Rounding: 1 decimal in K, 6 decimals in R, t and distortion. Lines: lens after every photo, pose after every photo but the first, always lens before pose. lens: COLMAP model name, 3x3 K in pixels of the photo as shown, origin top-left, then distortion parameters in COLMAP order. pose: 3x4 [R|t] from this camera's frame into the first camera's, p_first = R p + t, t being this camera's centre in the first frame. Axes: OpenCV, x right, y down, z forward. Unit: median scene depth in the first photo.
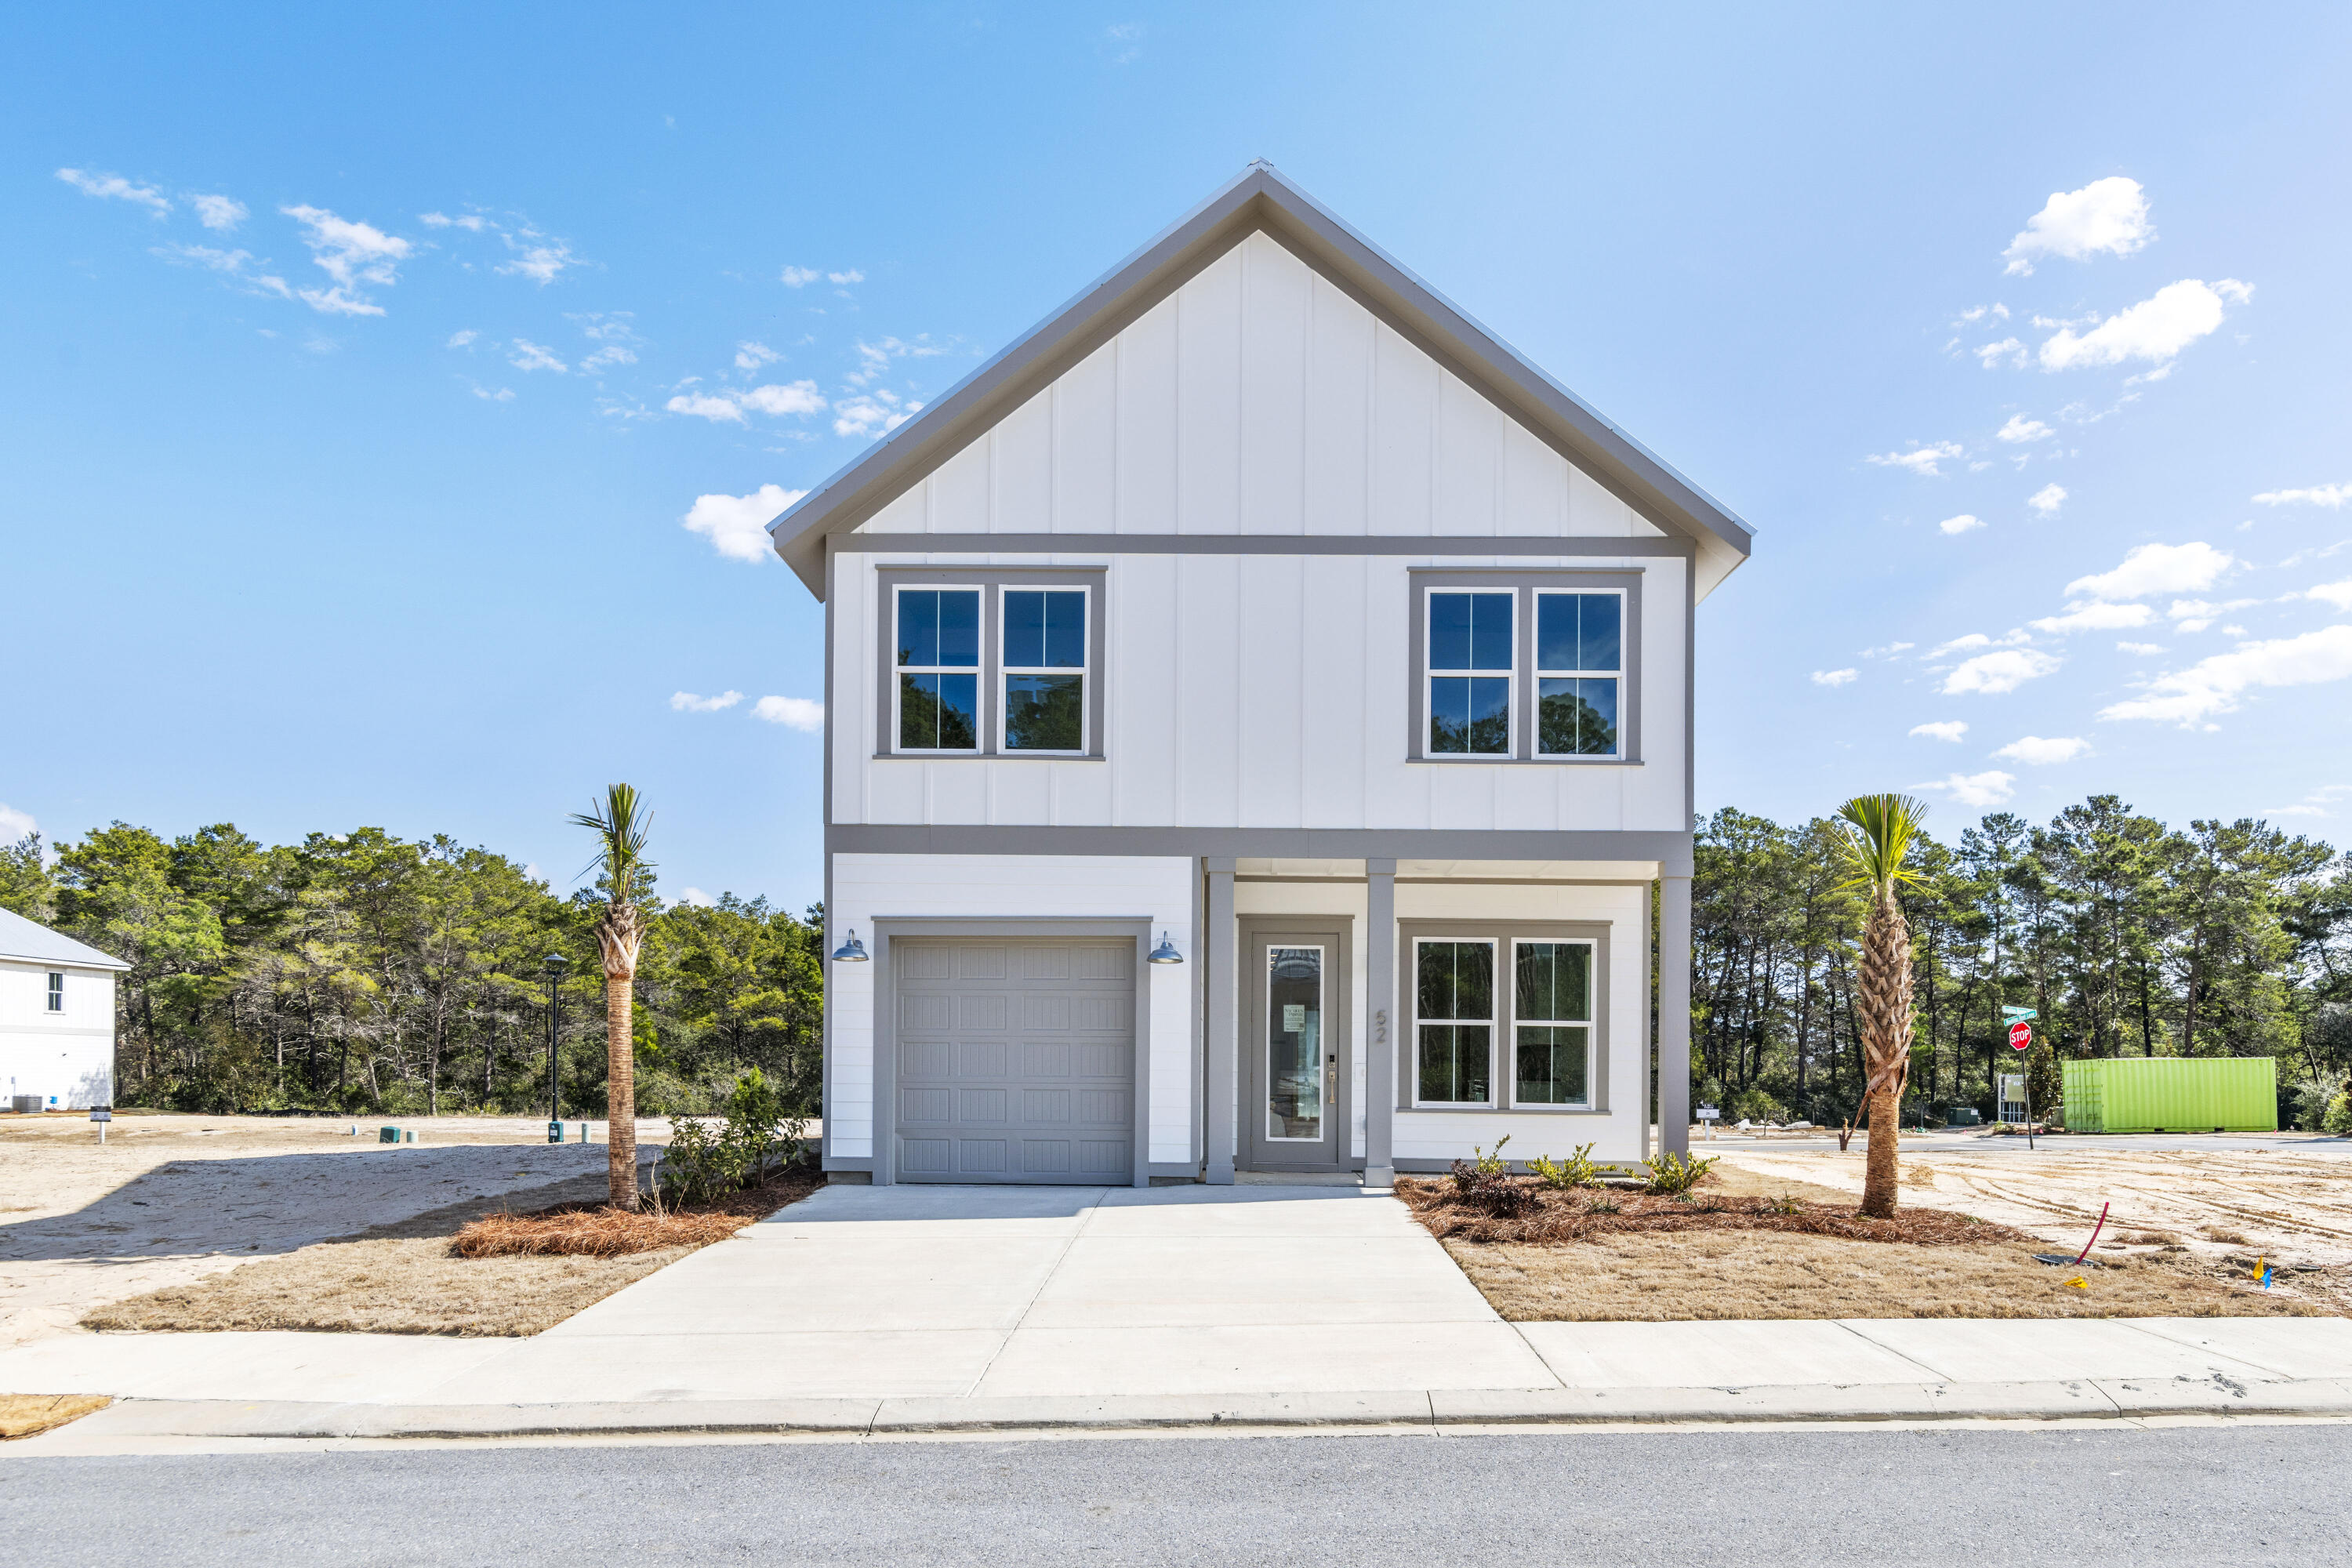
lens RADIAL K [[1553.3, 0, 1176.2], [0, 1553.3, 771.5], [0, 0, 1]] dist [0.001831, 0.000143]
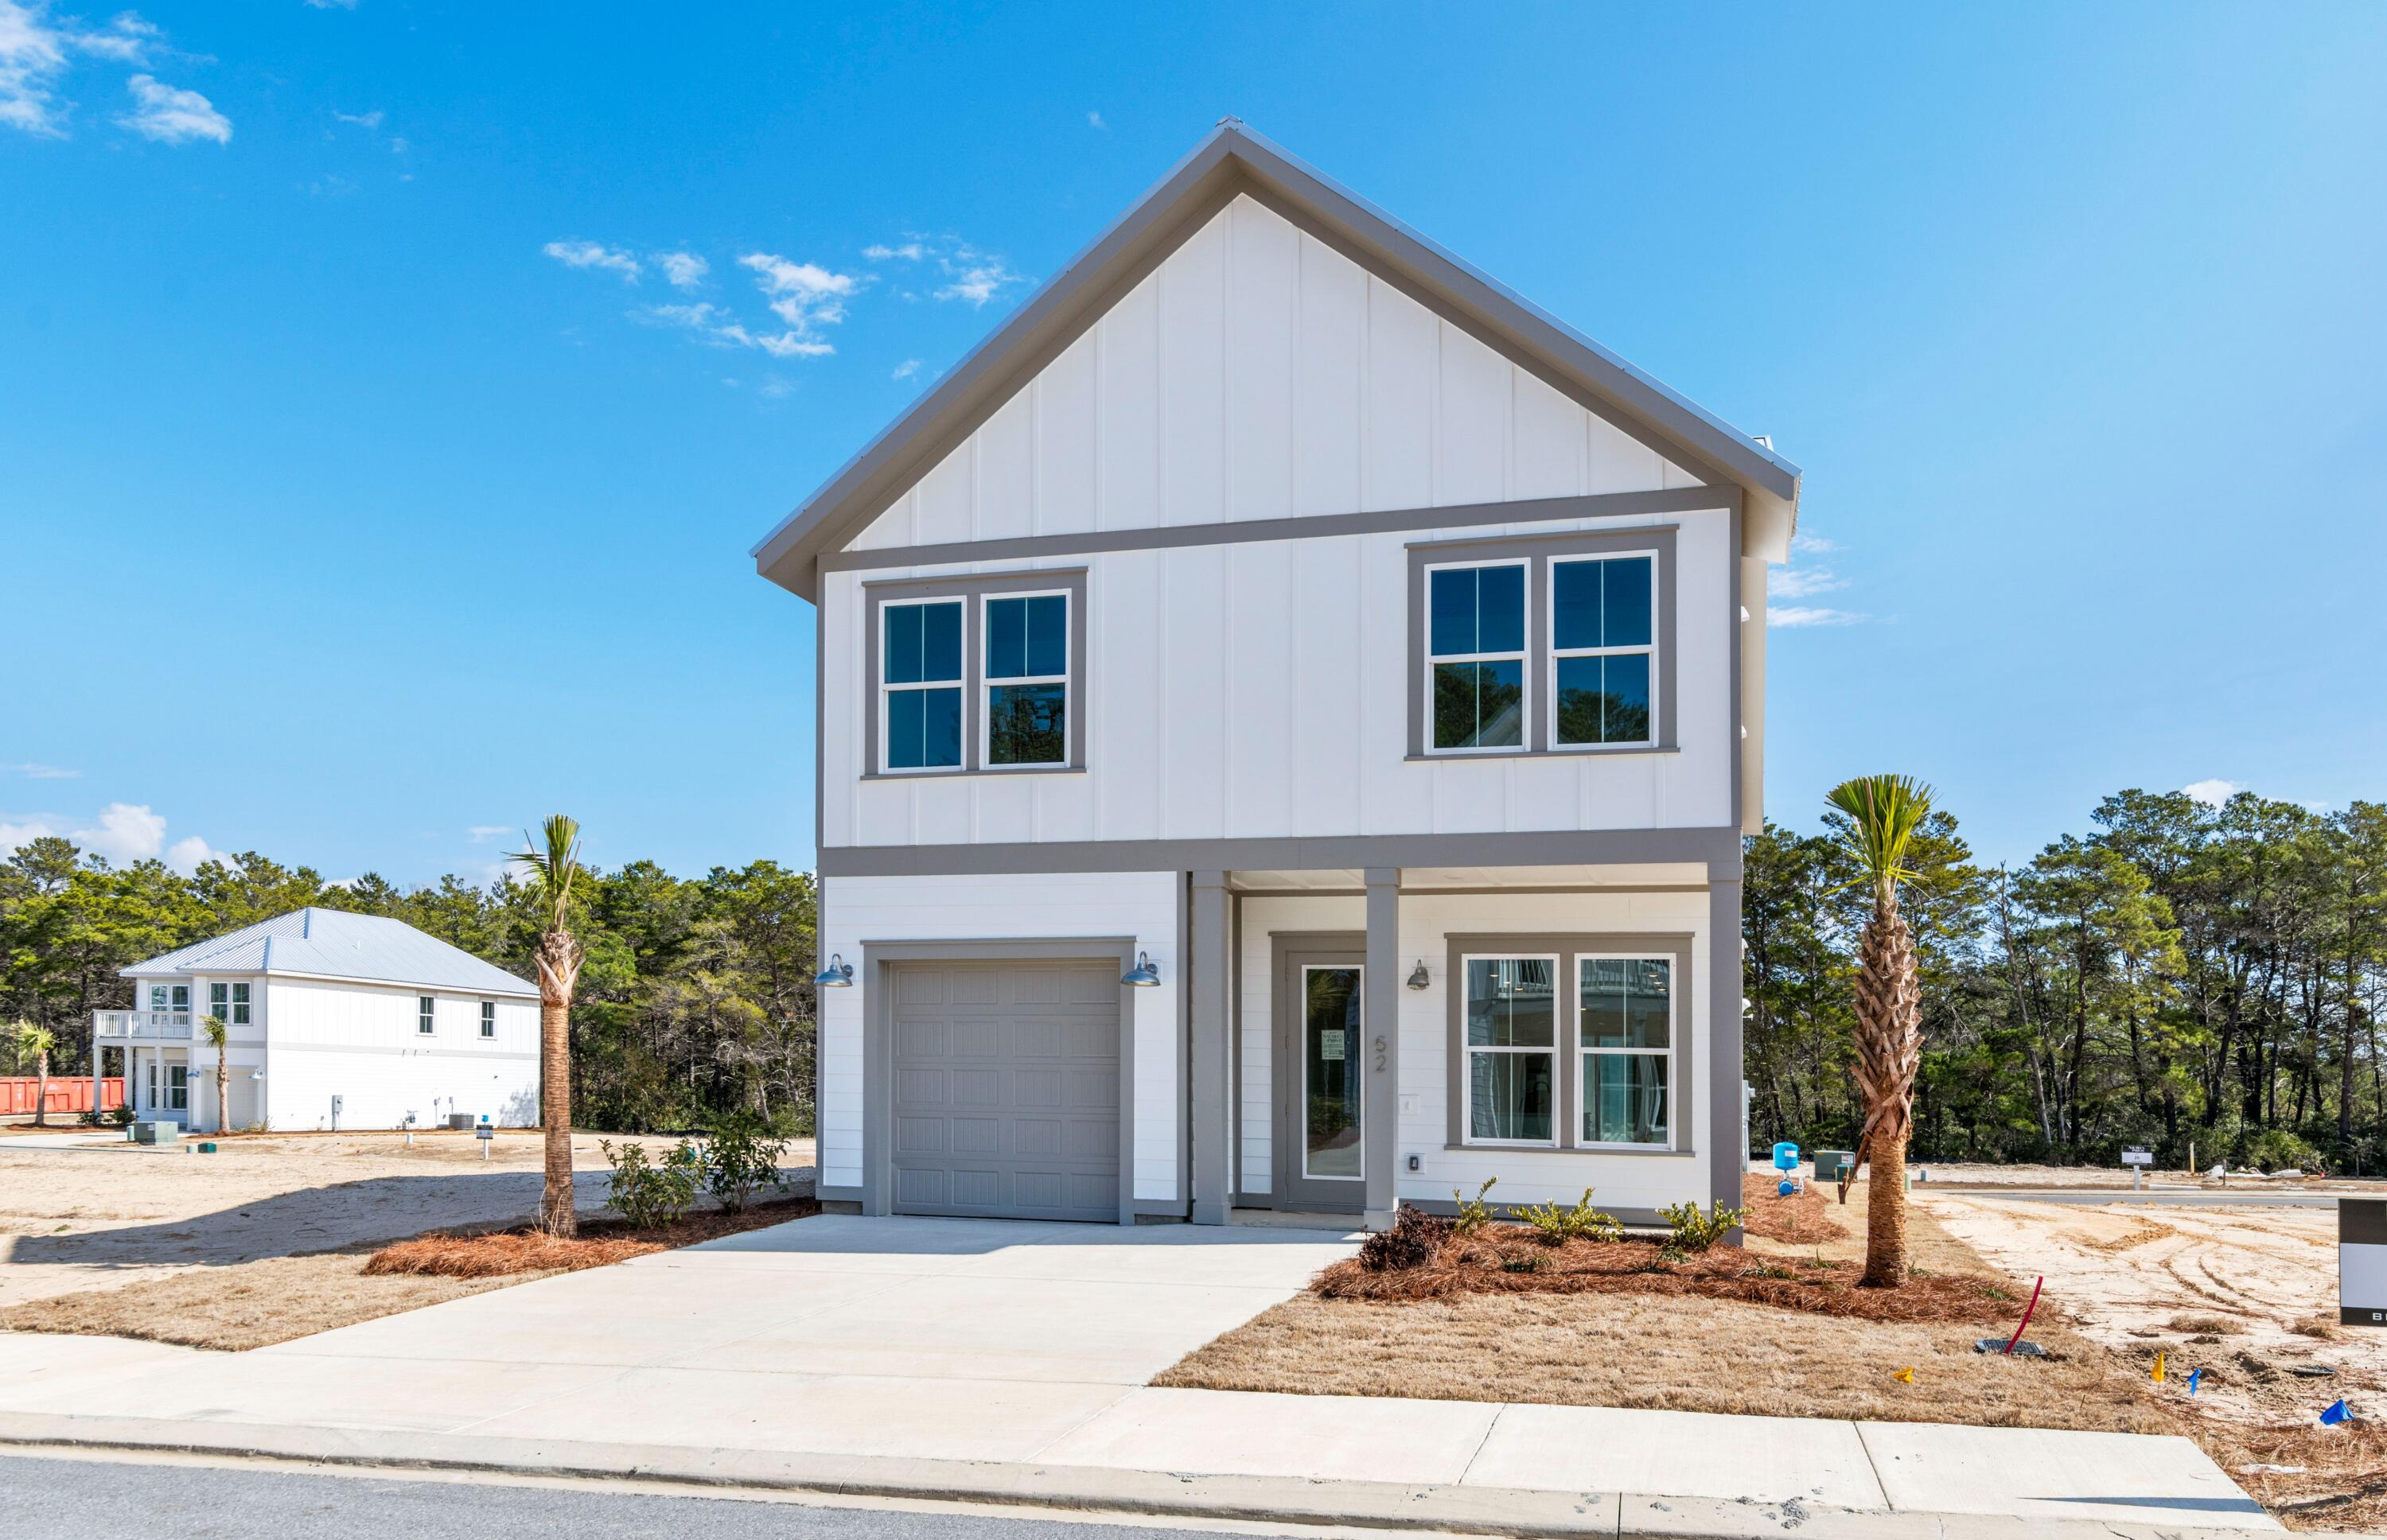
lens RADIAL K [[1632.9, 0, 1193.5], [0, 1632.9, 770.0], [0, 0, 1]] dist [0.003318, -0.001981]
pose [[0.968214, -0.041055, -0.246733, 0.259490], [0.038956, 0.999151, -0.013386, 0.007522], [0.247073, 0.003349, 0.968991, 0.051674]]
